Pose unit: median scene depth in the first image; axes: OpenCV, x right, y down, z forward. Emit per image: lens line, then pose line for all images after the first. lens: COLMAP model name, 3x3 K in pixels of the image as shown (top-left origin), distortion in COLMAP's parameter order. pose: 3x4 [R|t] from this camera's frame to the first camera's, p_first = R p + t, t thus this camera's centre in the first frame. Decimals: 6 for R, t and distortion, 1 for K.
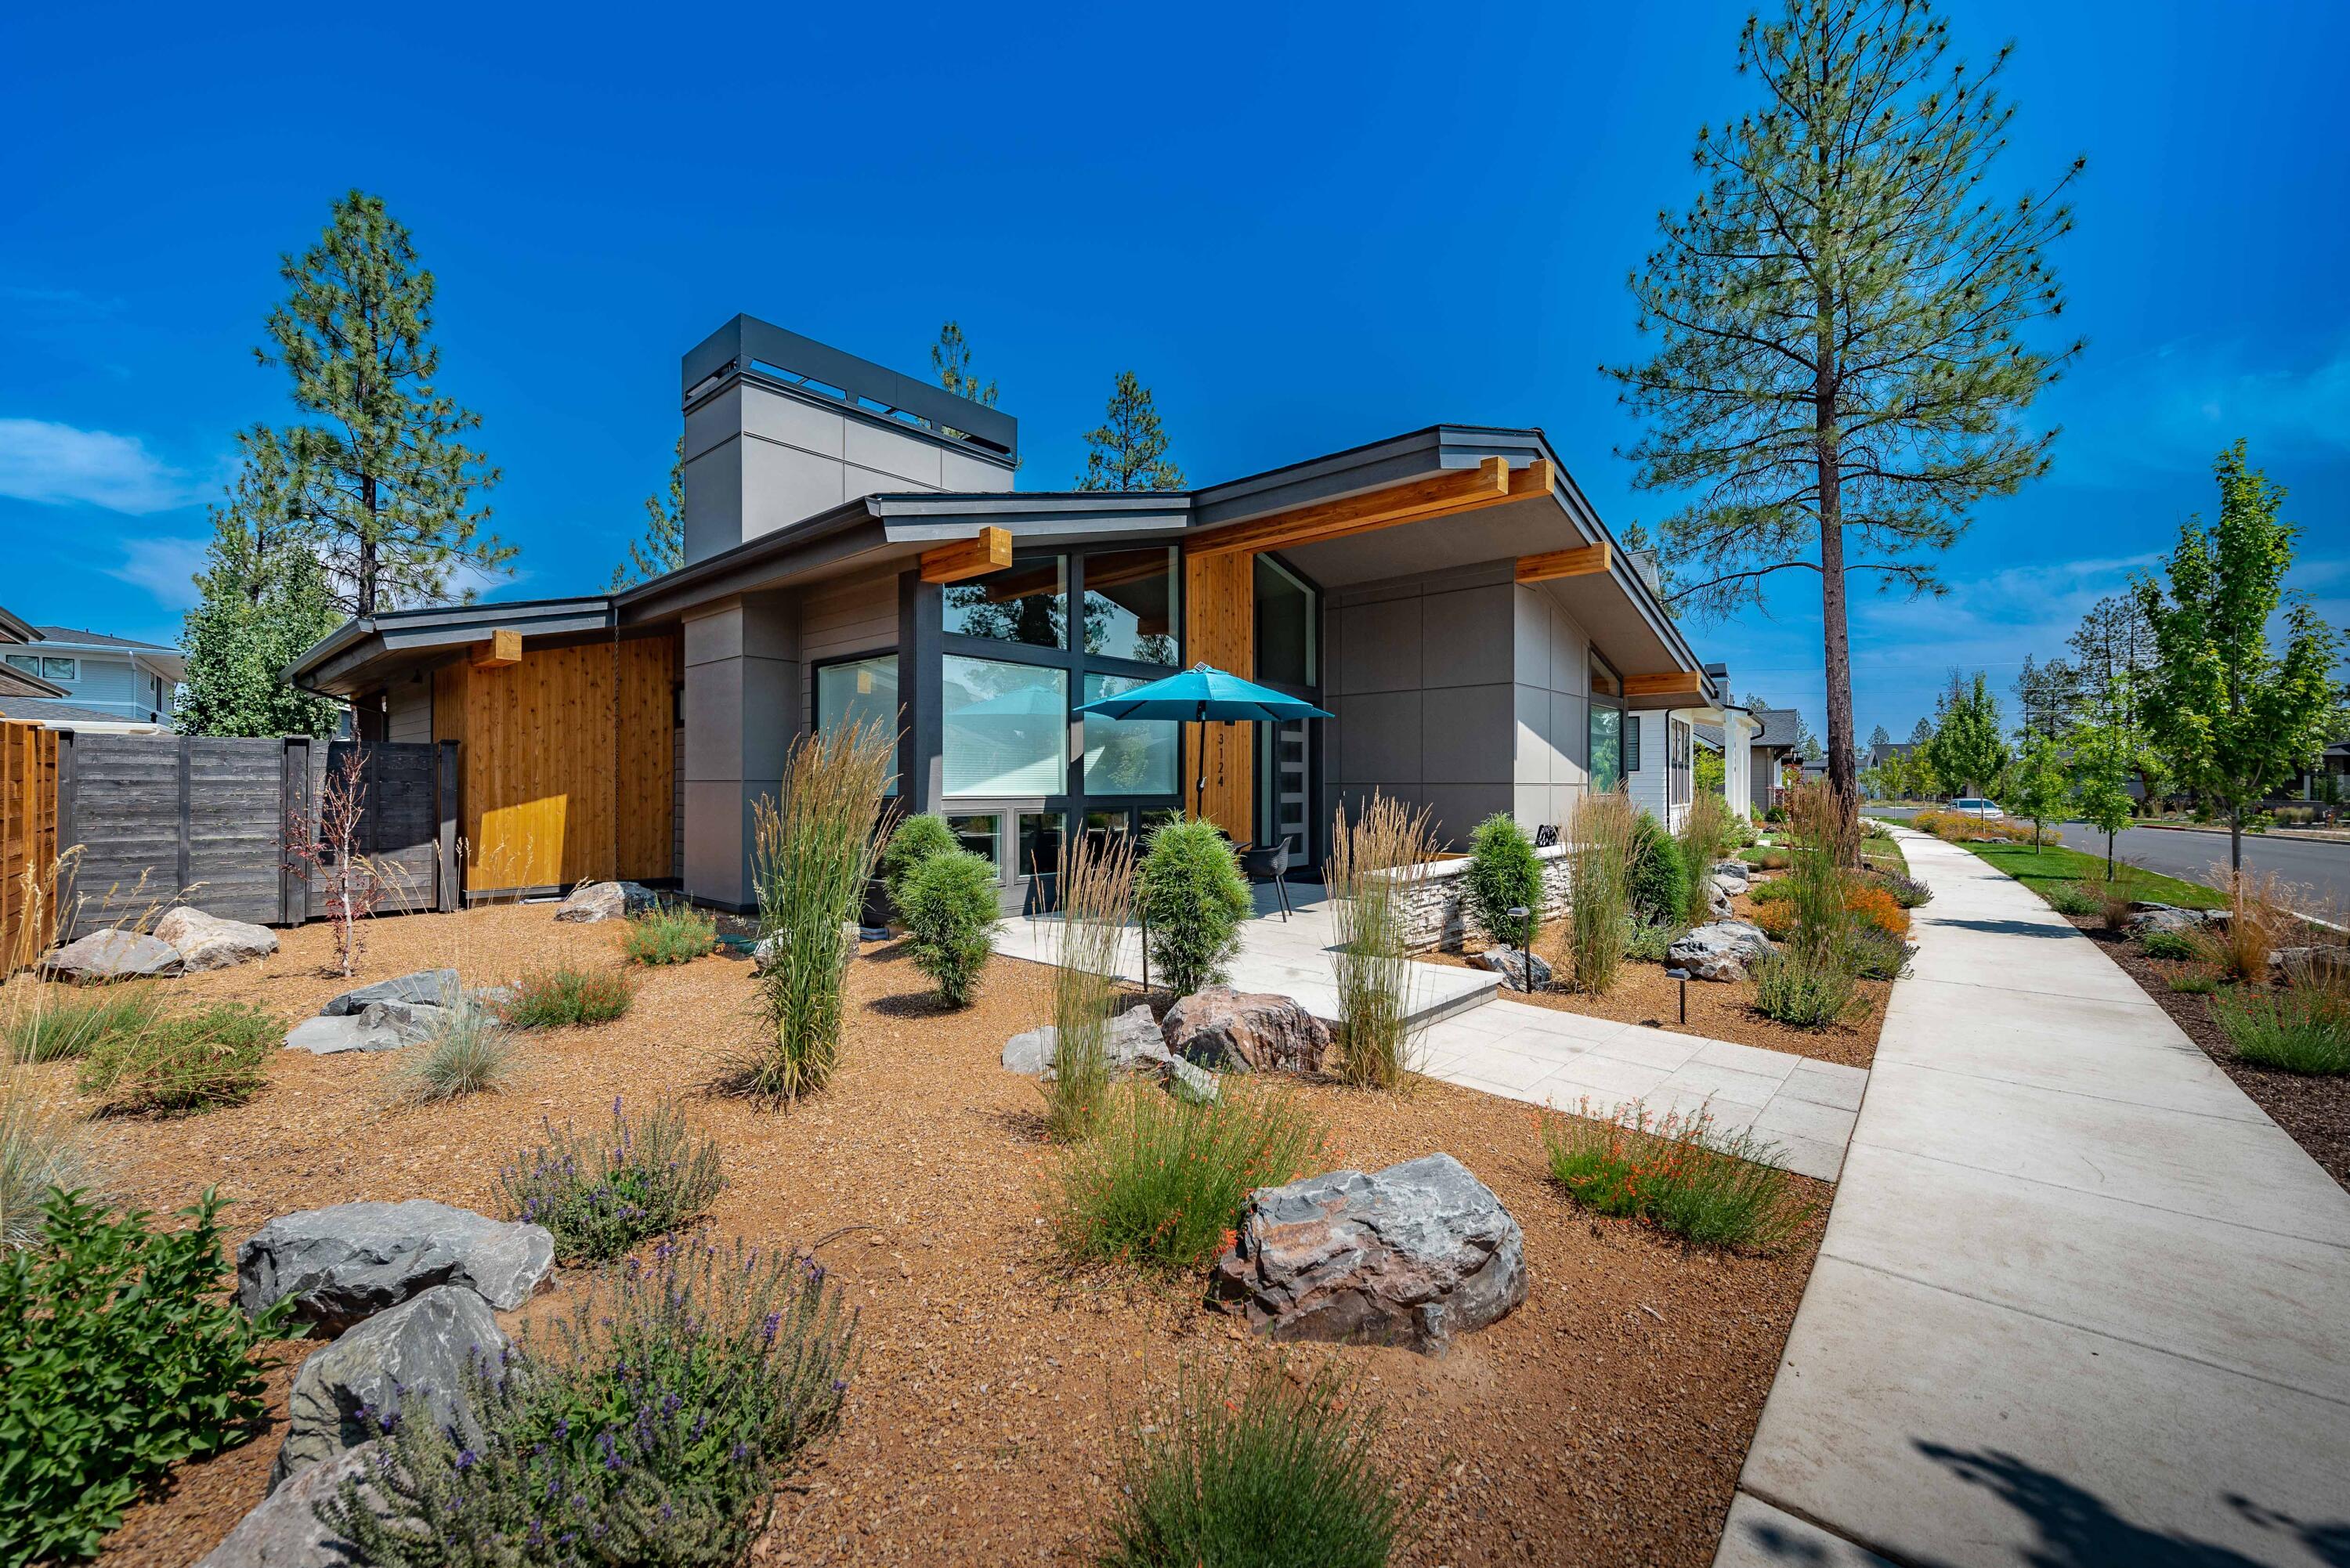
lens RADIAL K [[924.6, 0, 1175.0], [0, 924.6, 784.0], [0, 0, 1]] dist [0.008649, -0.000370]
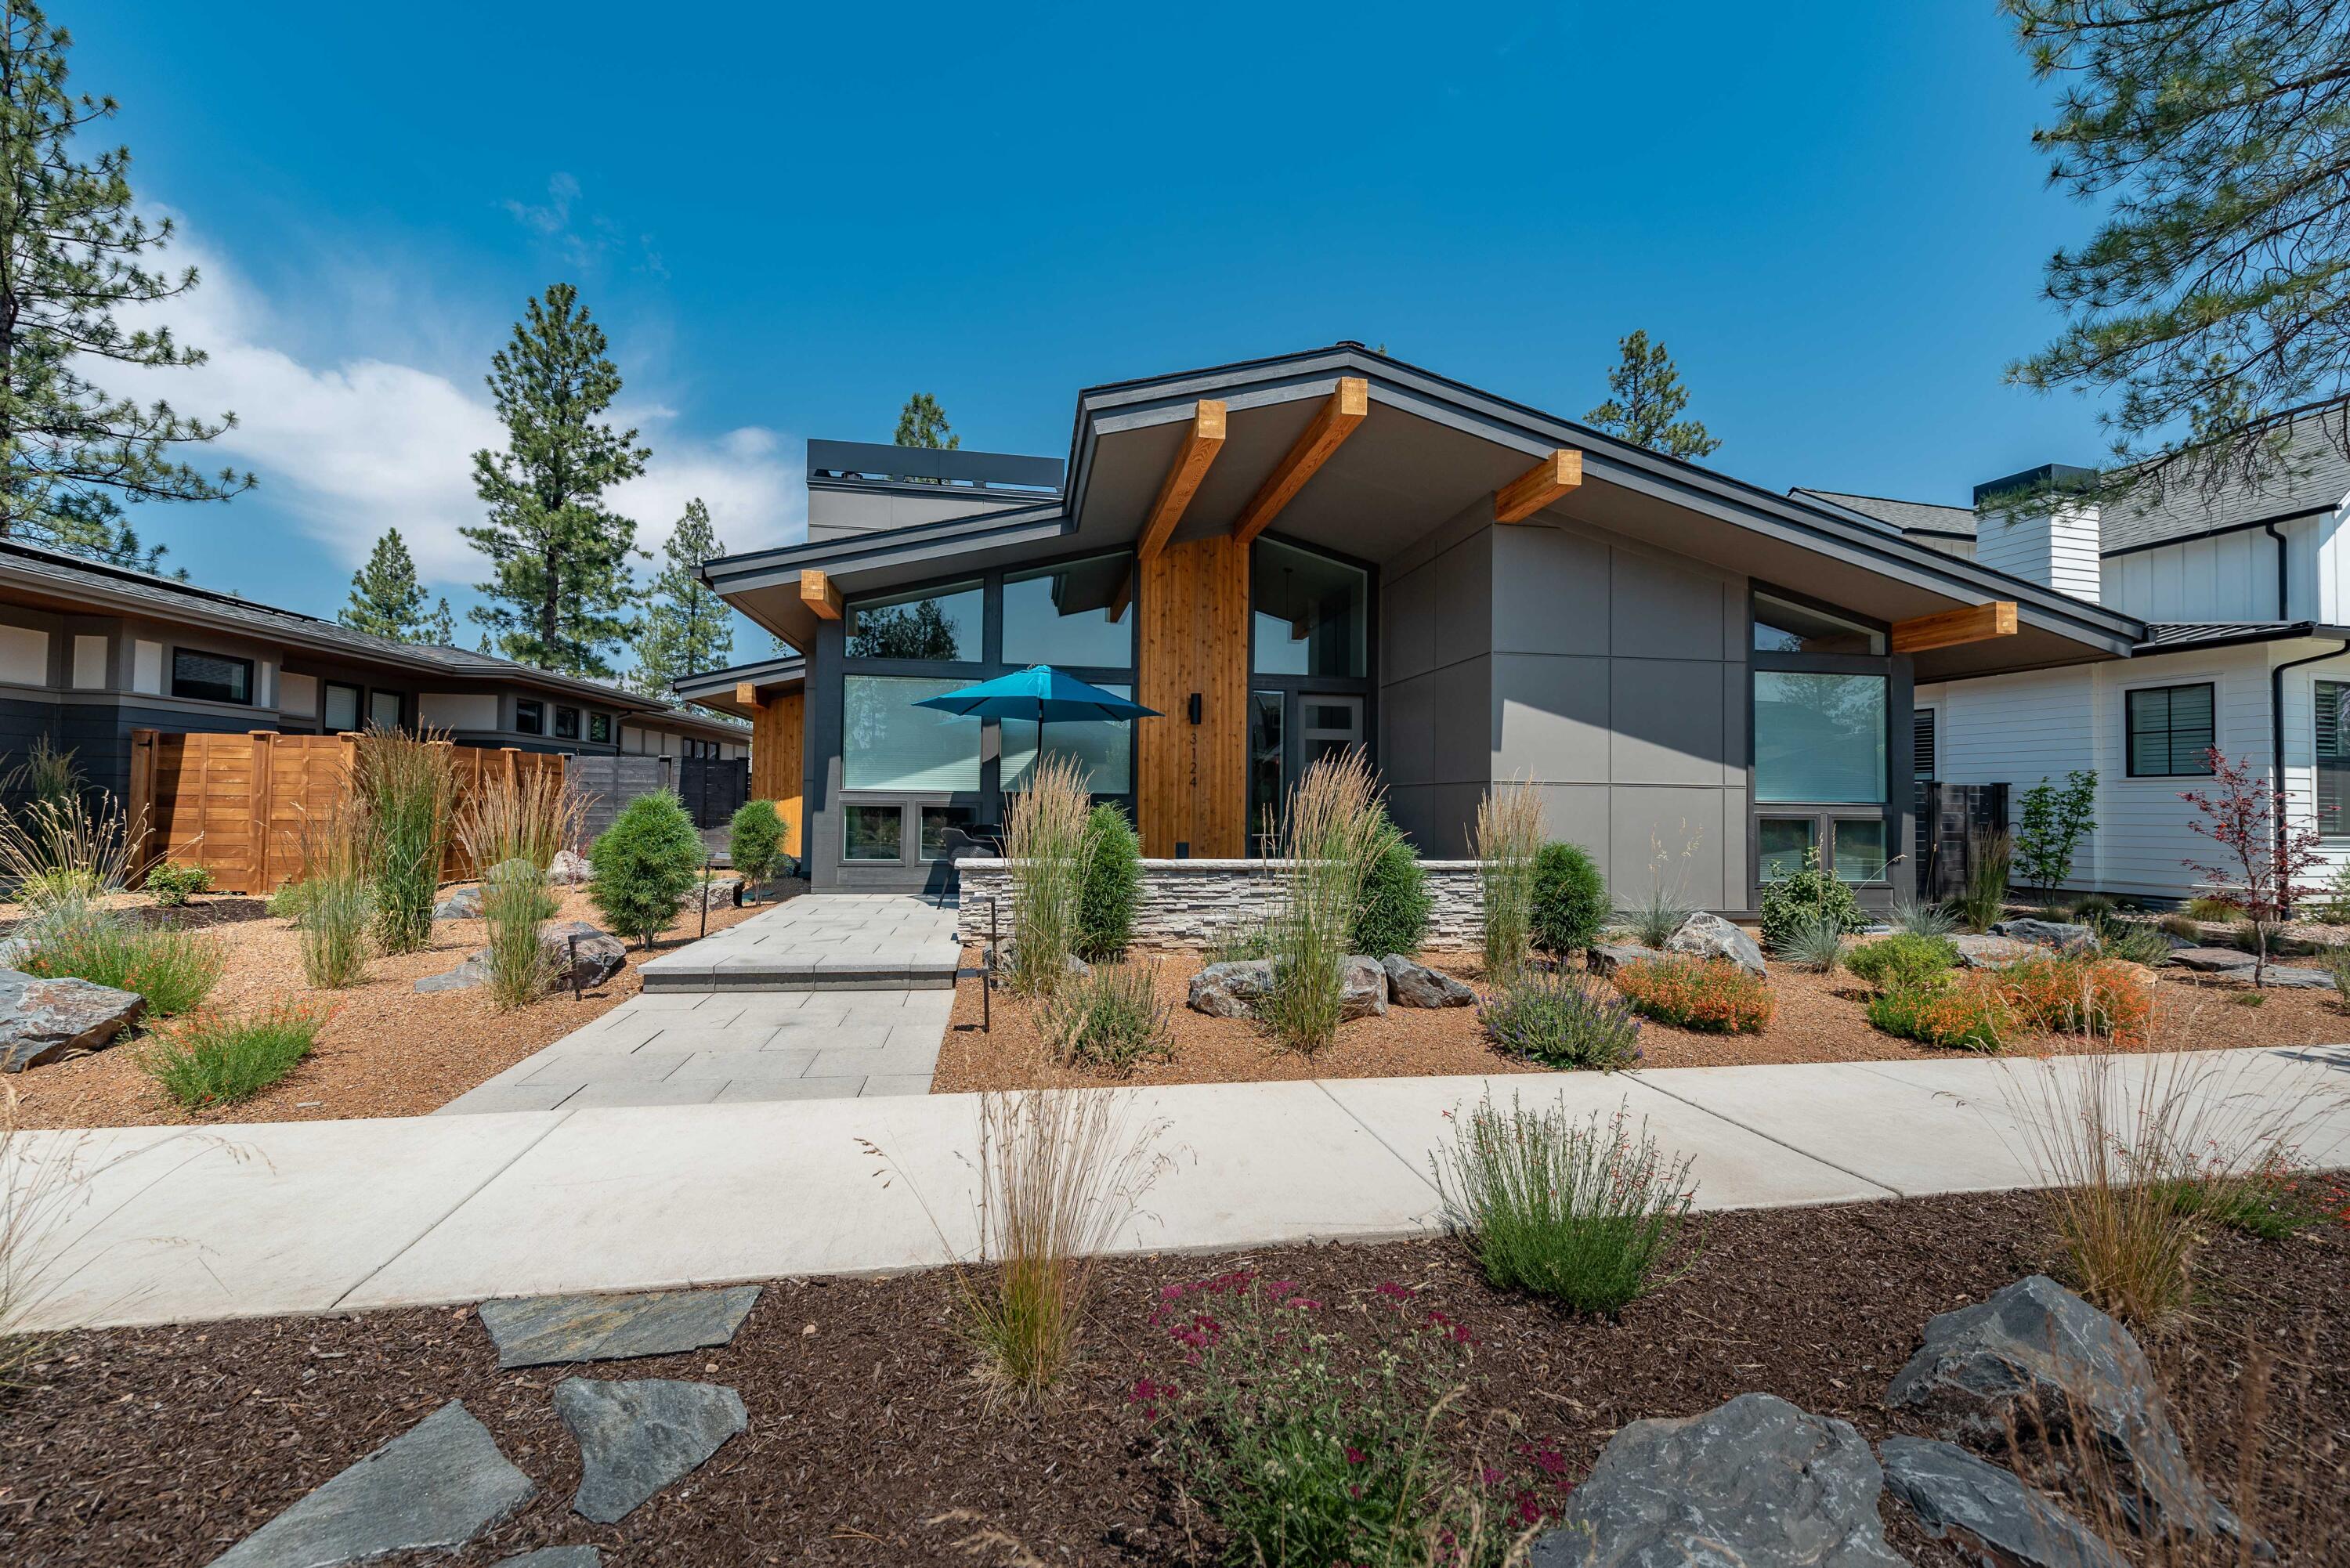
lens RADIAL K [[924.6, 0, 1175.0], [0, 924.6, 784.0], [0, 0, 1]] dist [0.008649, -0.000370]
pose [[0.786274, -0.006694, -0.617841, 0.650549], [-0.011724, 0.999600, -0.025750, 0.025087], [0.617766, 0.027491, 0.785881, 0.228479]]
